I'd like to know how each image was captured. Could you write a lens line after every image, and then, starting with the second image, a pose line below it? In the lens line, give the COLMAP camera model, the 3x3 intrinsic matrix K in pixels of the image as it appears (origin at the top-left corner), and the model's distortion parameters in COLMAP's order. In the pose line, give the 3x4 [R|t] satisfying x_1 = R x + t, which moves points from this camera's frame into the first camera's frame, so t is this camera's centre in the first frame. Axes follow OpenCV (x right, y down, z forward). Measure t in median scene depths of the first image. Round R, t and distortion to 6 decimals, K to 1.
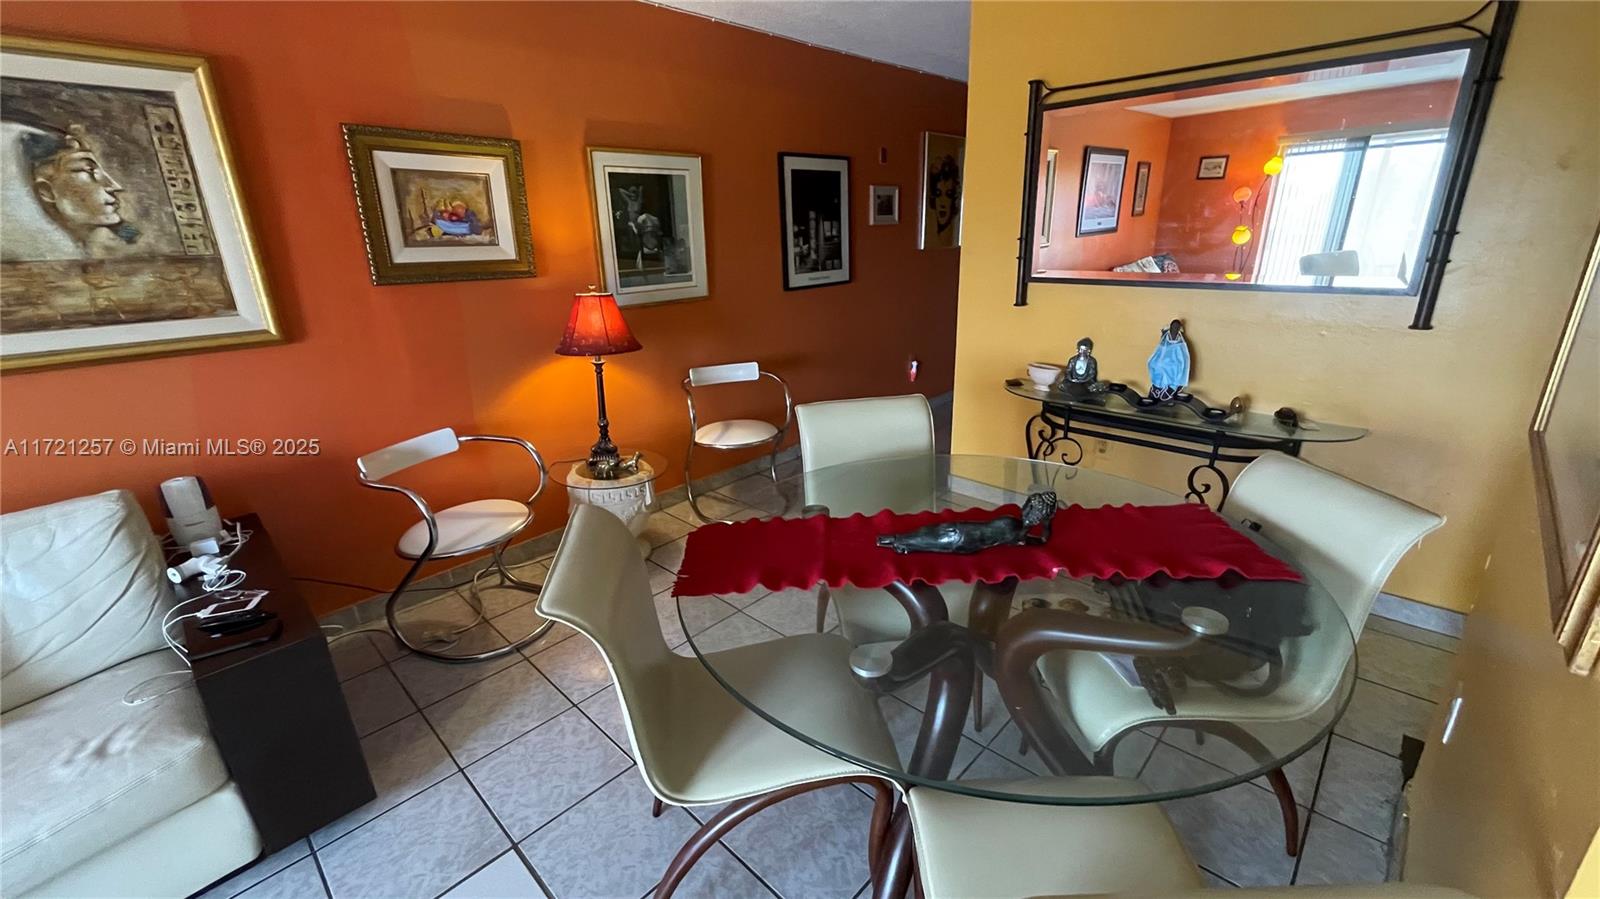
lens RADIAL K [[648.2, 0, 797.5], [0, 648.2, 449.7], [0, 0, 1]] dist [-0.000069, -0.000629]
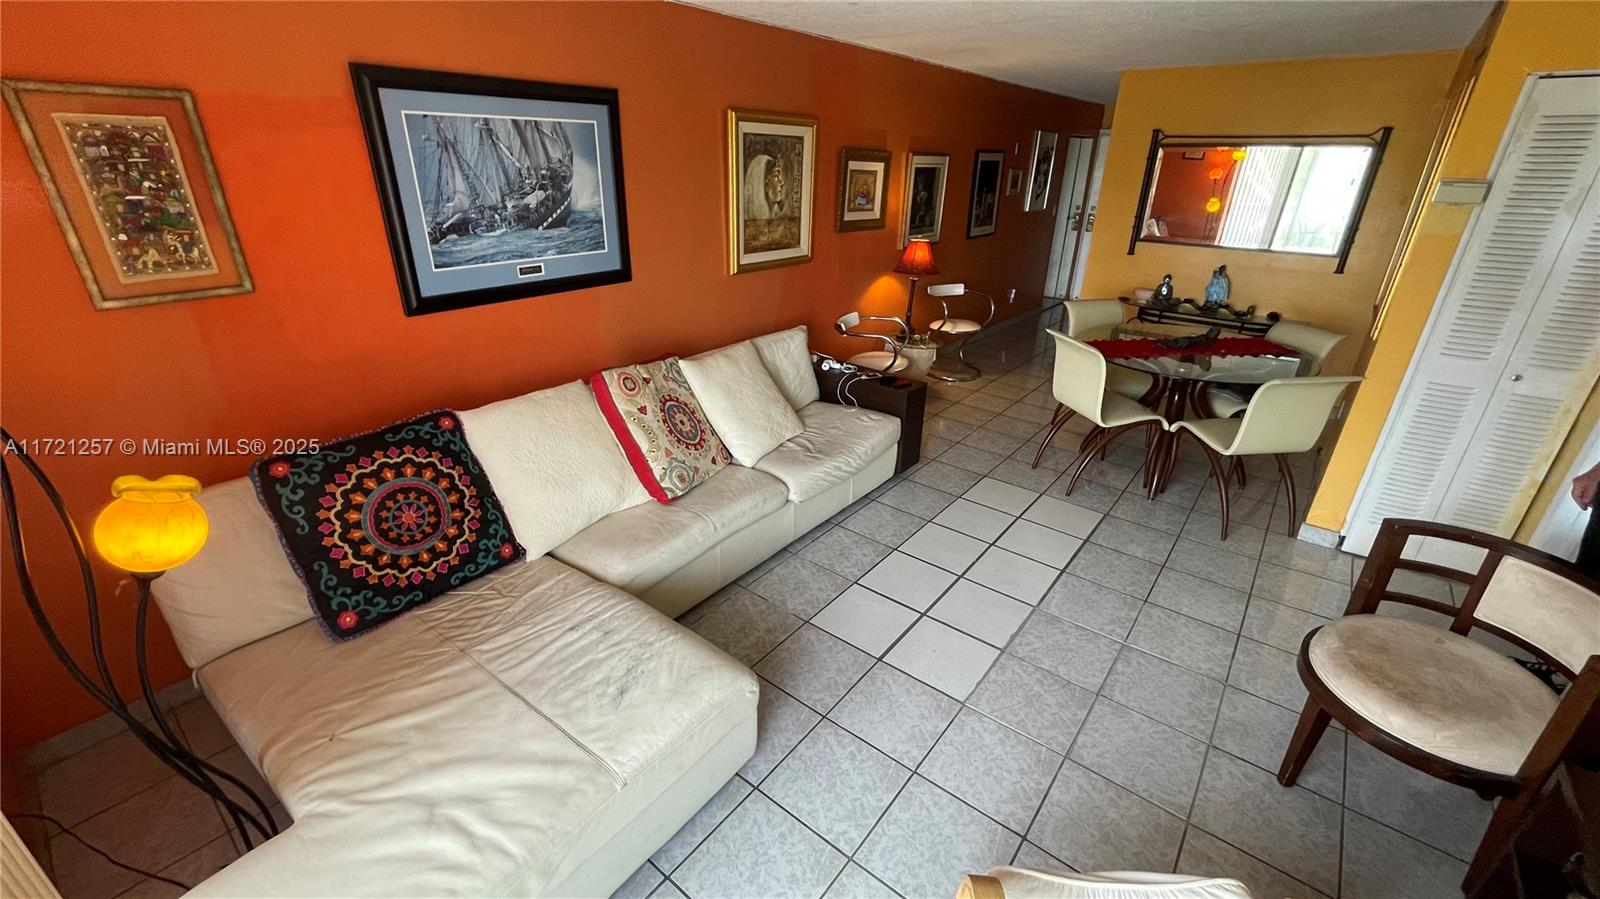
lens RADIAL K [[648.2, 0, 799.6], [0, 648.2, 448.5], [0, 0, 1]] dist [-0.000069, -0.000629]
pose [[0.994809, 0.004811, 0.101643, -0.861977], [-0.013964, 0.995886, 0.089533, 0.187406], [-0.100794, -0.090488, 0.990784, -0.835761]]
